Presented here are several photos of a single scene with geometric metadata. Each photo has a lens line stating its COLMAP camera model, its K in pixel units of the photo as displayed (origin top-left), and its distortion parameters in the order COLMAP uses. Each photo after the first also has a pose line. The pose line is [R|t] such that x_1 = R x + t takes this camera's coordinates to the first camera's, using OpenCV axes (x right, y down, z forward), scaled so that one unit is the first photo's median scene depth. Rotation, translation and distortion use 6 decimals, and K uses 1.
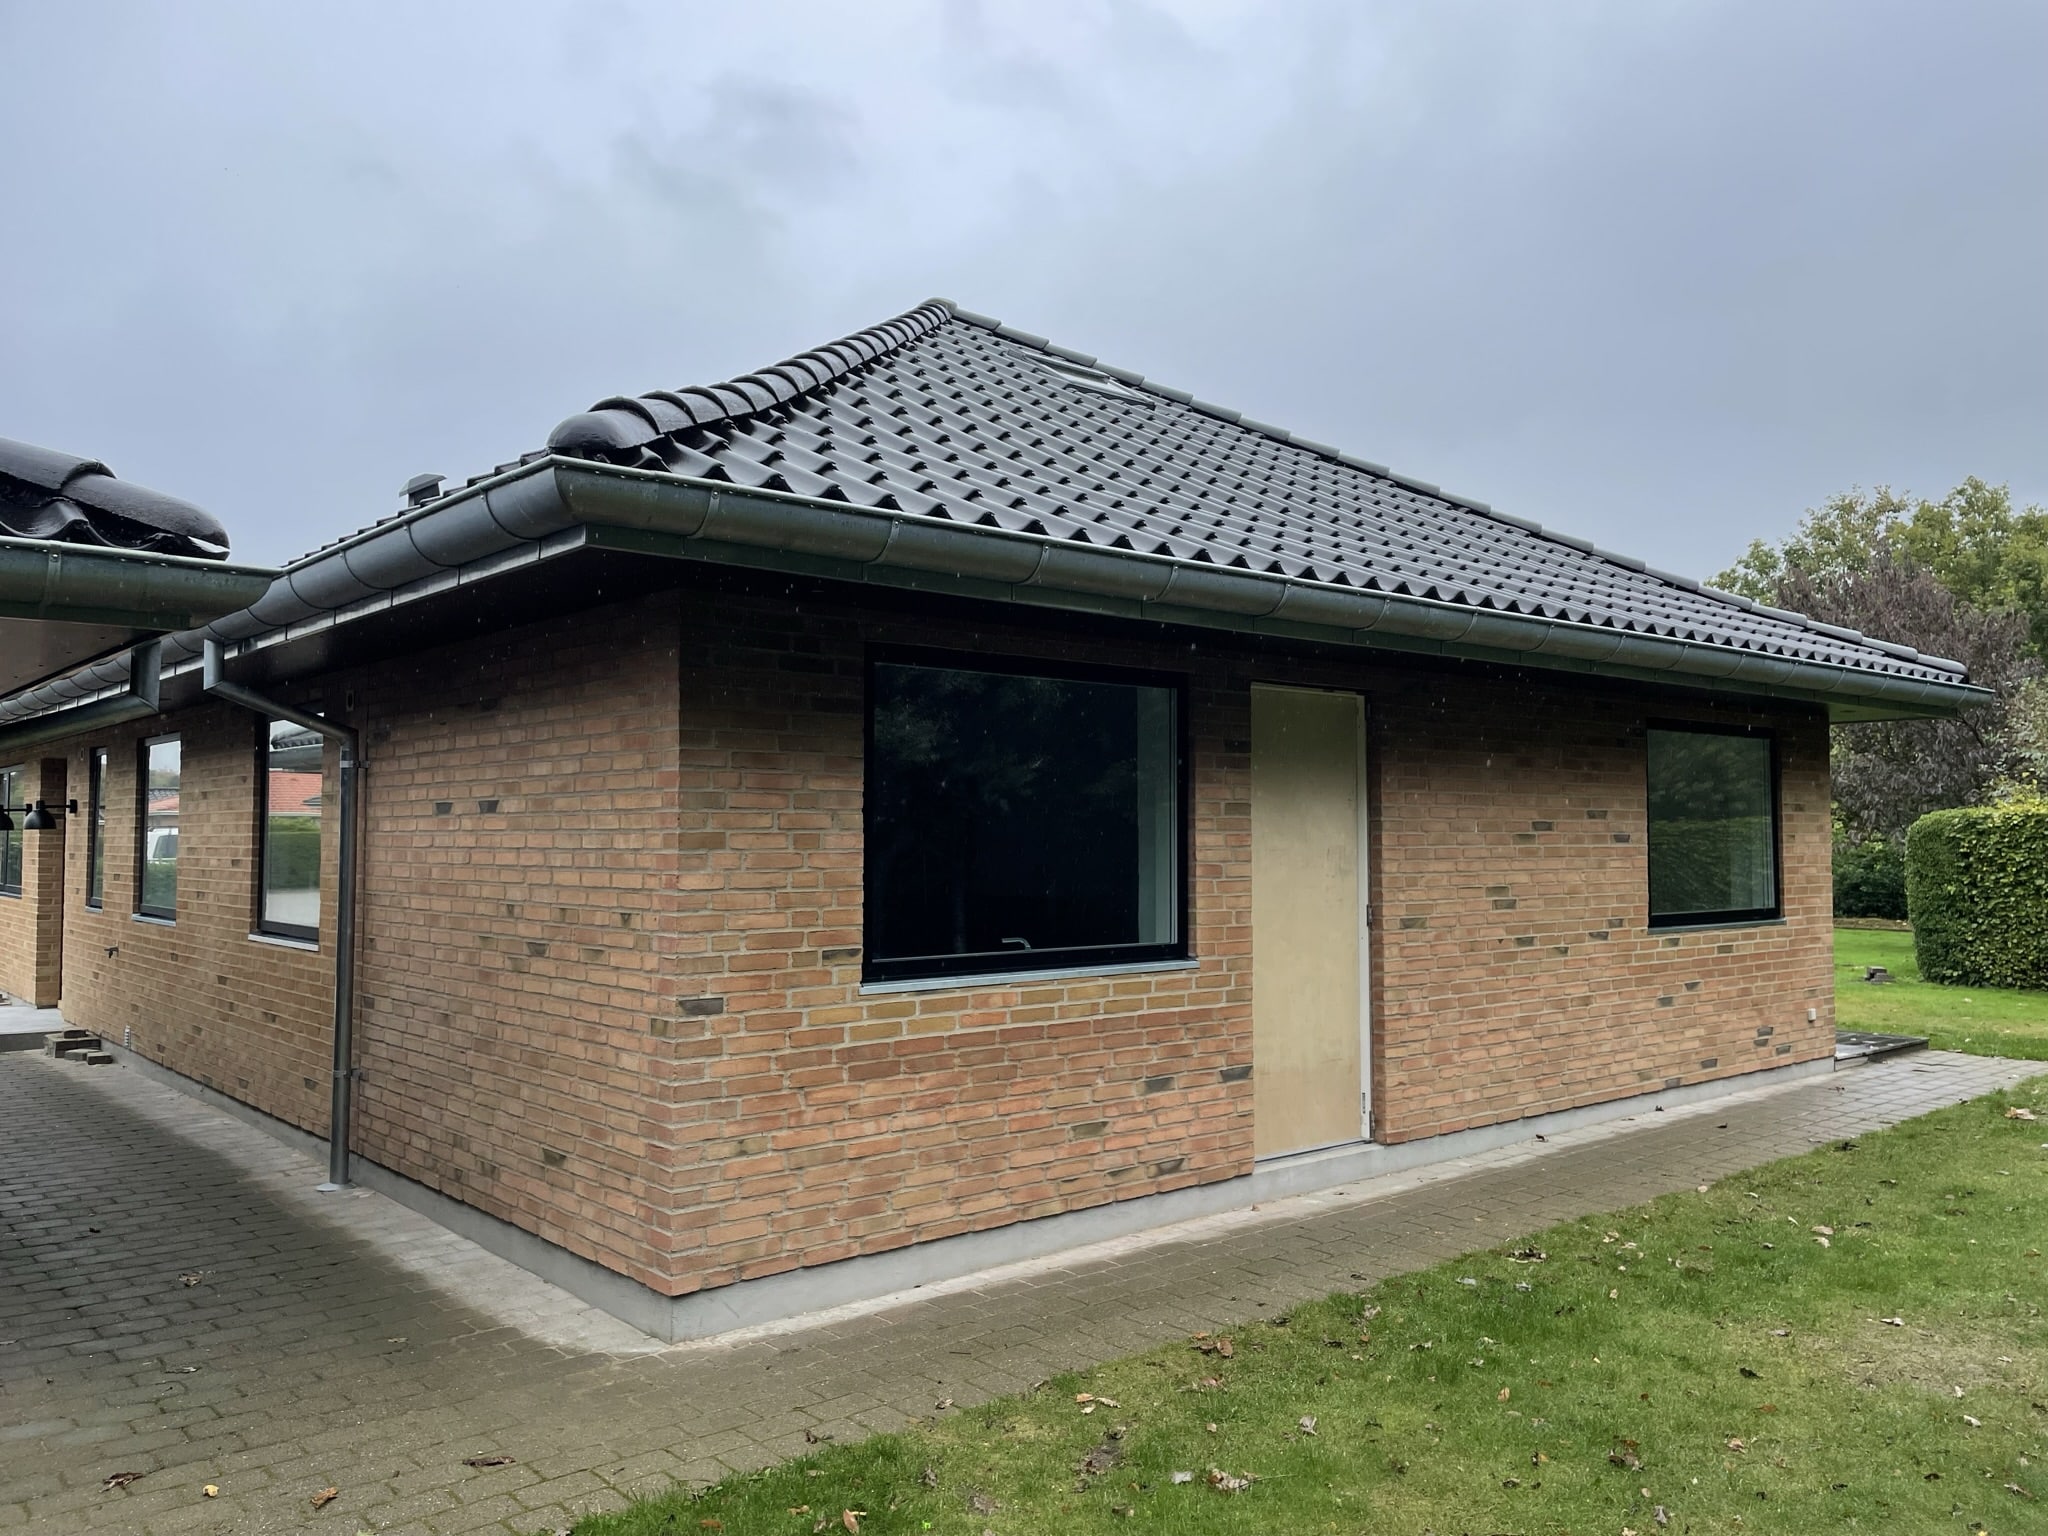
lens RADIAL K [[1559.4, 0, 1024.0], [0, 1559.4, 768.0], [0, 0, 1]] dist [0.095672, -0.155027]
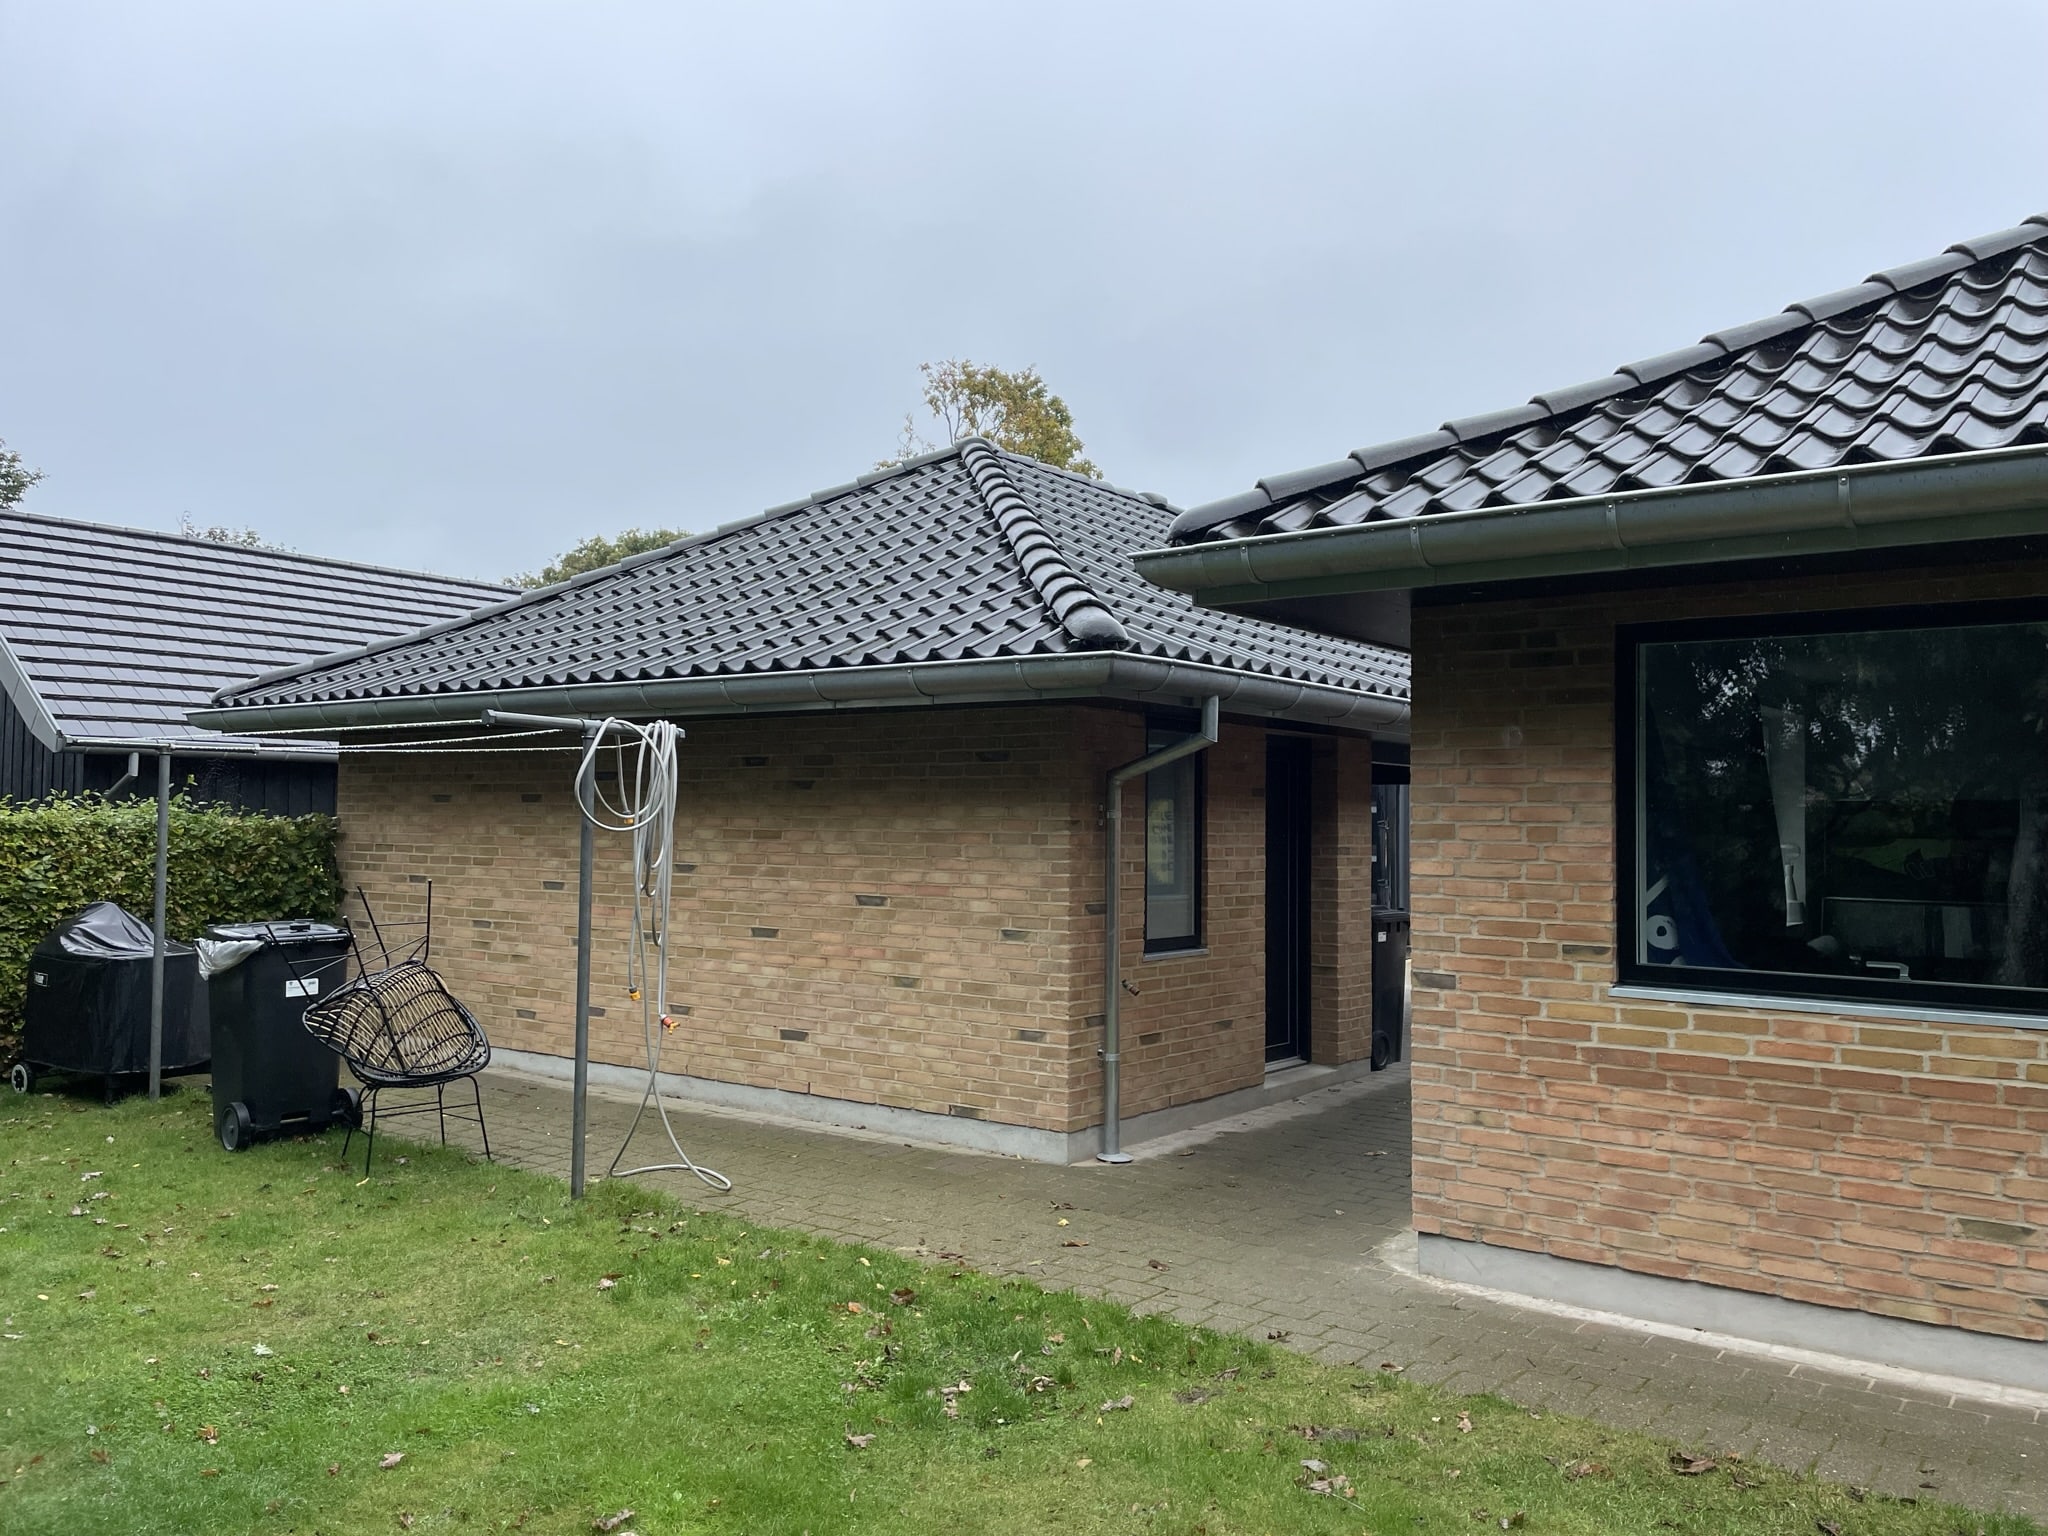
lens RADIAL K [[1559.4, 0, 1024.0], [0, 1559.4, 768.0], [0, 0, 1]] dist [0.095672, -0.155027]
pose [[0.204811, -0.029156, -0.978367, 0.790059], [0.030915, 0.999250, -0.023306, 0.017616], [0.978313, -0.025473, 0.205559, 0.465480]]
